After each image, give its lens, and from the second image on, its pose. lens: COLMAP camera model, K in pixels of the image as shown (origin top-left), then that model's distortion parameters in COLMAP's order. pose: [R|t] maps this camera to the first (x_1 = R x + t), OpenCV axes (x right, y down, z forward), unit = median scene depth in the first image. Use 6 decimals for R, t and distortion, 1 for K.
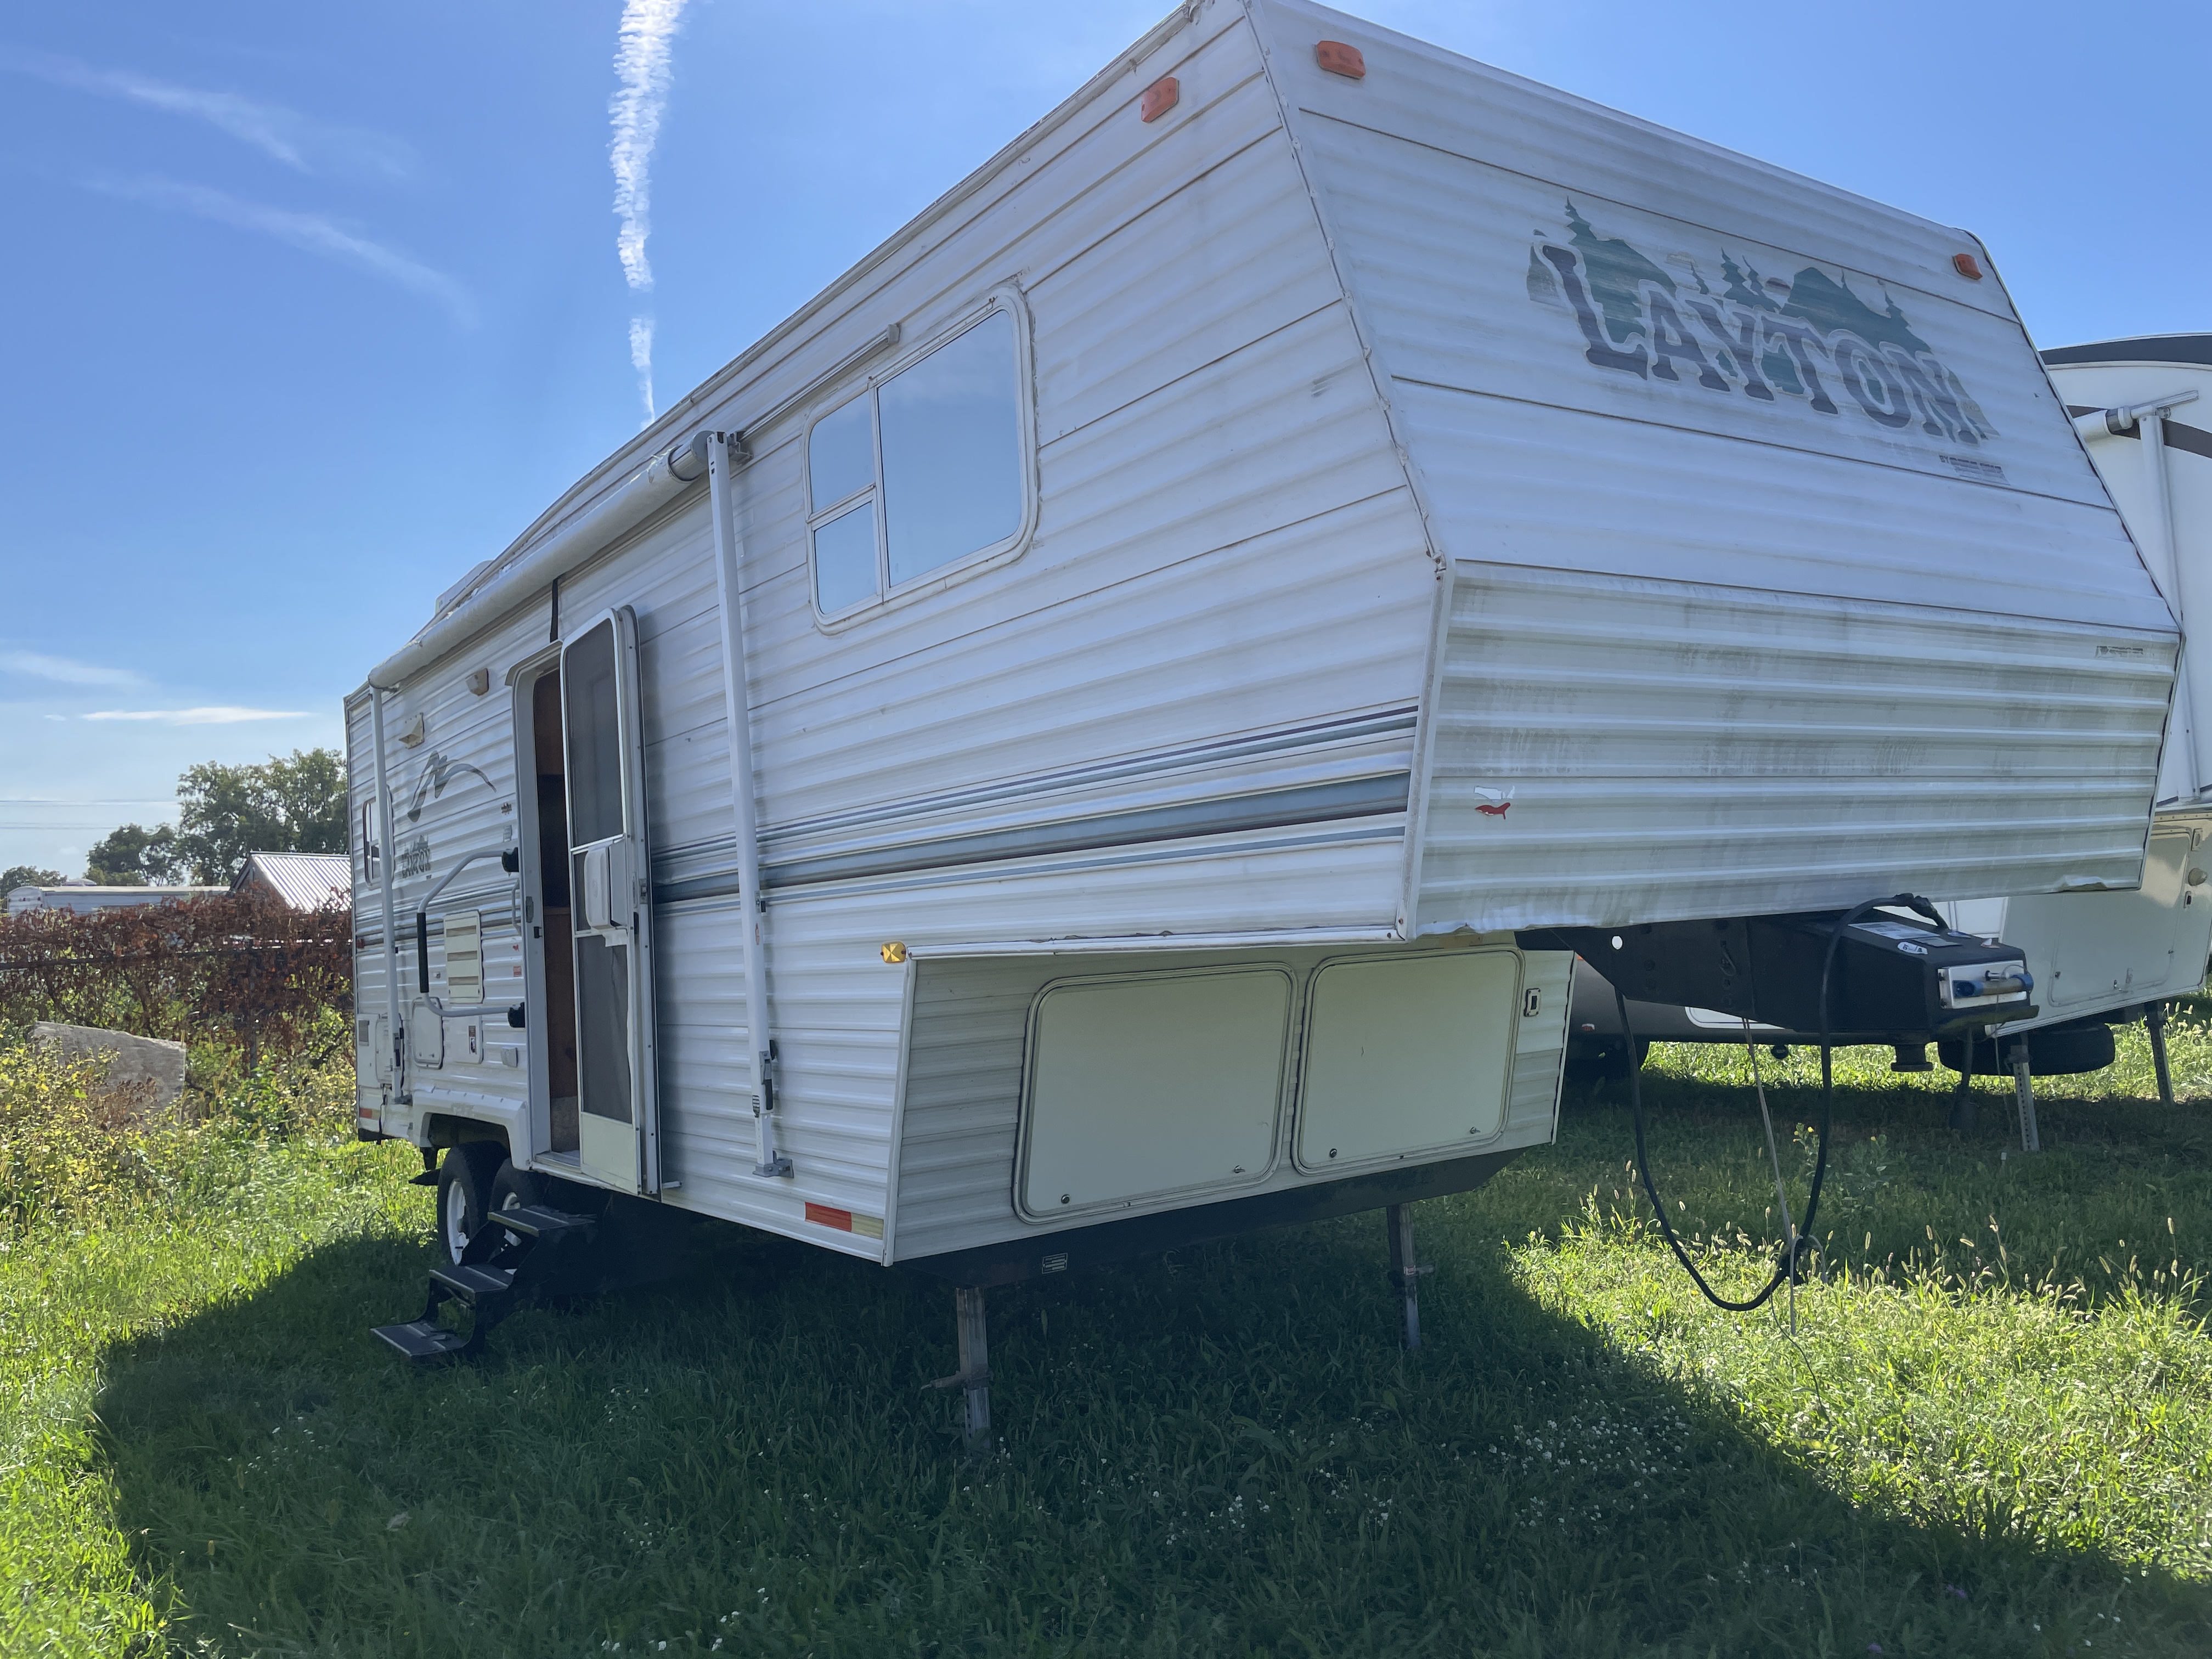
lens RADIAL K [[1711.4, 0, 1106.0], [0, 1711.4, 829.5], [0, 0, 1]] dist [0.009289, 0.002941]
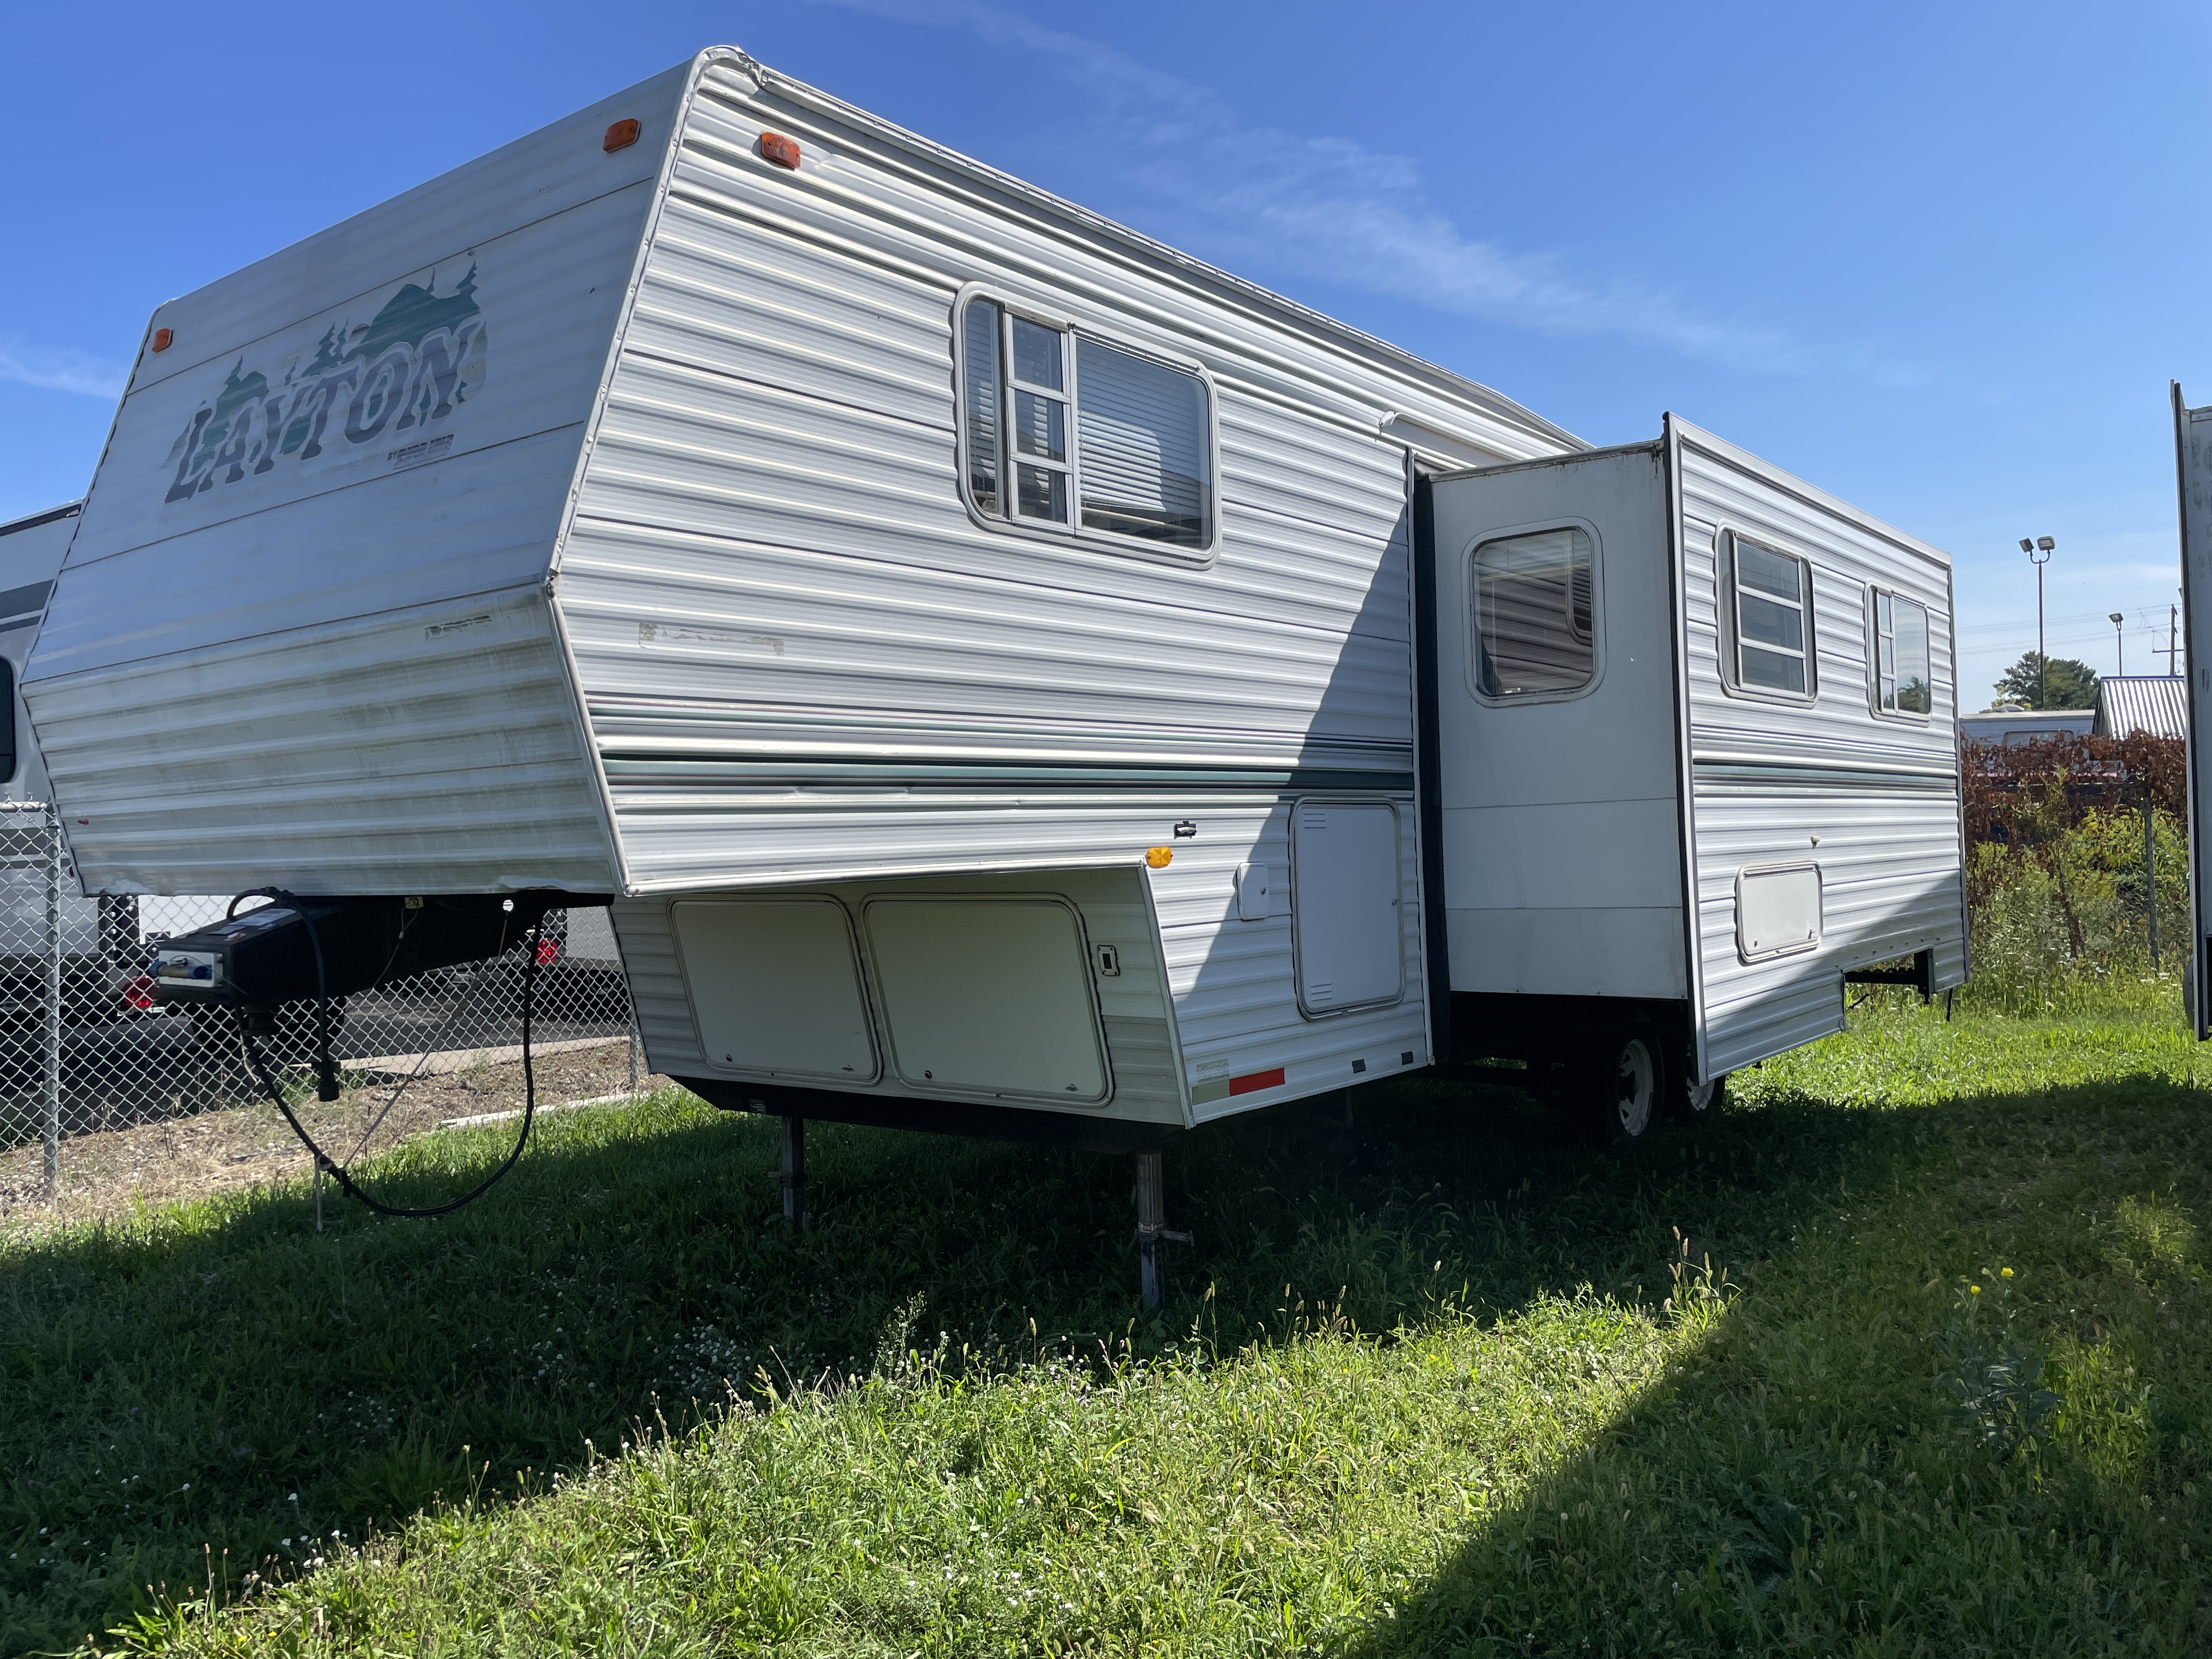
lens RADIAL K [[1711.4, 0, 1106.0], [0, 1711.4, 829.5], [0, 0, 1]] dist [0.009289, 0.002941]
pose [[0.307814, 0.046226, -0.950323, 1.558191], [0.066724, 0.995311, 0.070026, -0.040457], [0.949104, -0.084964, 0.303286, 1.059863]]
